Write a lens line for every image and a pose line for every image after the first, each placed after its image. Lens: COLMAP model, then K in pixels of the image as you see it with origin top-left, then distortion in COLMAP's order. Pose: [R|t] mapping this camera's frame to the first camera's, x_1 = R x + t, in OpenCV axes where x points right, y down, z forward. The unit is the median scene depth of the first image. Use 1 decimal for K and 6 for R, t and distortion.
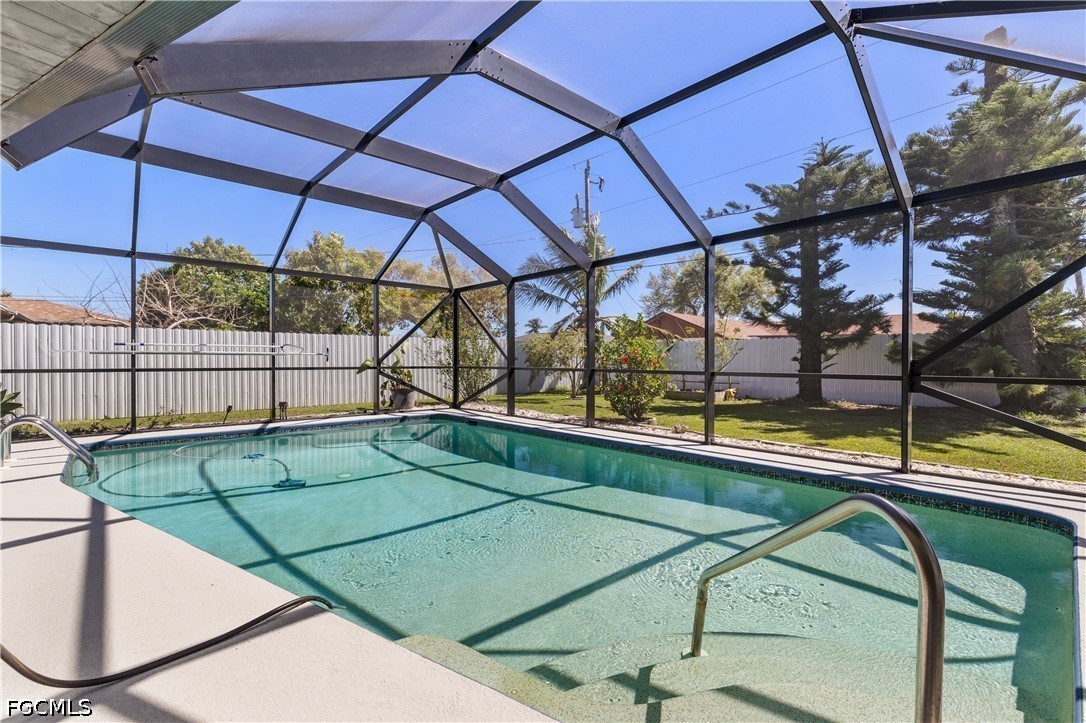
lens RADIAL K [[487.2, 0, 548.6], [0, 487.2, 361.9], [0, 0, 1]] dist [0.001061, -0.000095]
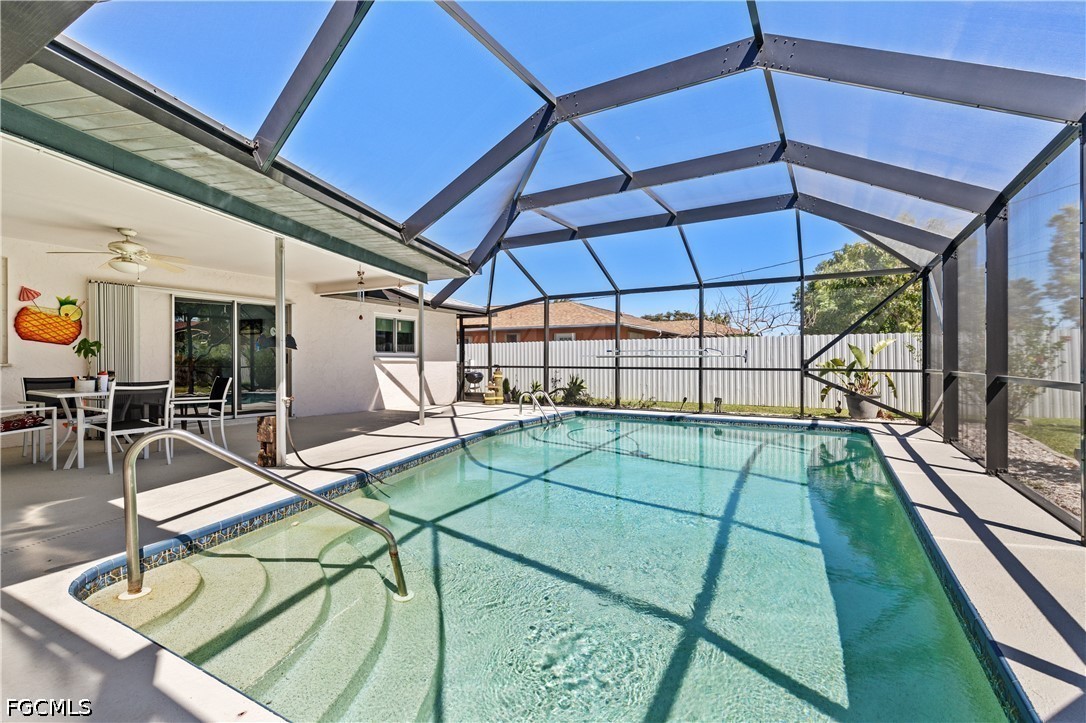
lens RADIAL K [[487.2, 0, 548.6], [0, 487.2, 361.9], [0, 0, 1]] dist [0.001061, -0.000095]
pose [[0.293215, 0.000975, -0.956046, 0.385357], [-0.002461, 0.999997, 0.000265, -0.001608], [0.956043, 0.002275, 0.293216, 0.246300]]
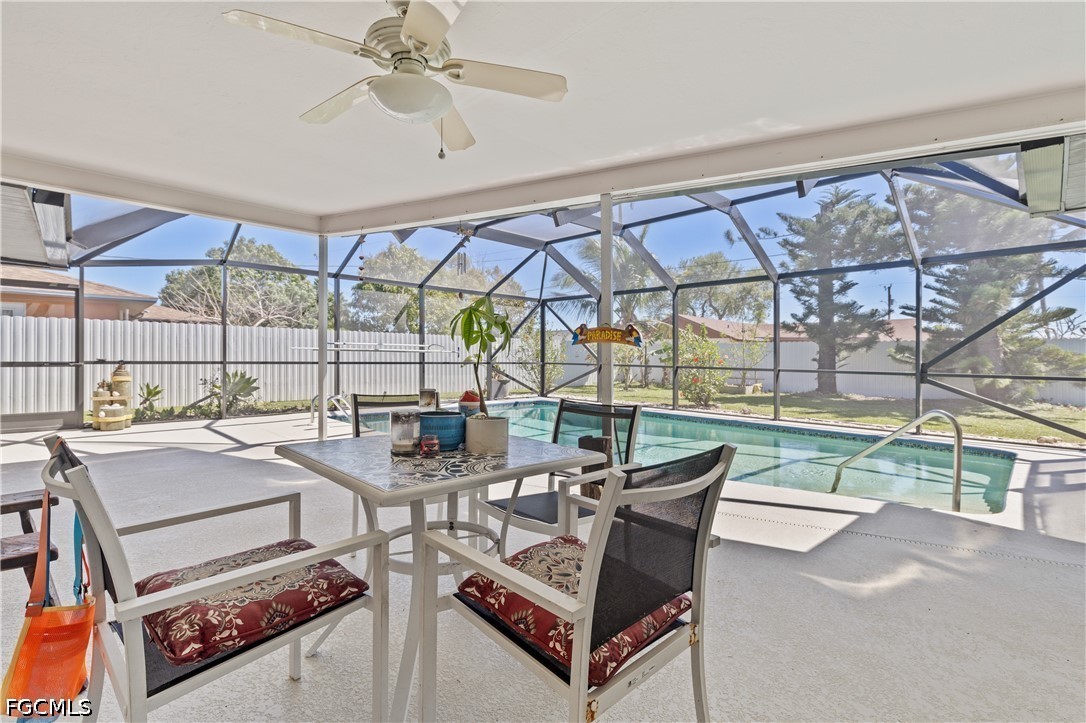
lens RADIAL K [[489.3, 0, 548.6], [0, 489.3, 348.0], [0, 0, 1]] dist [-0.001850, -0.000586]
pose [[0.999474, 0.011837, 0.030206, -0.227622], [-0.011210, 0.999720, -0.020829, -0.002095], [-0.030444, 0.020479, 0.999327, -0.240709]]
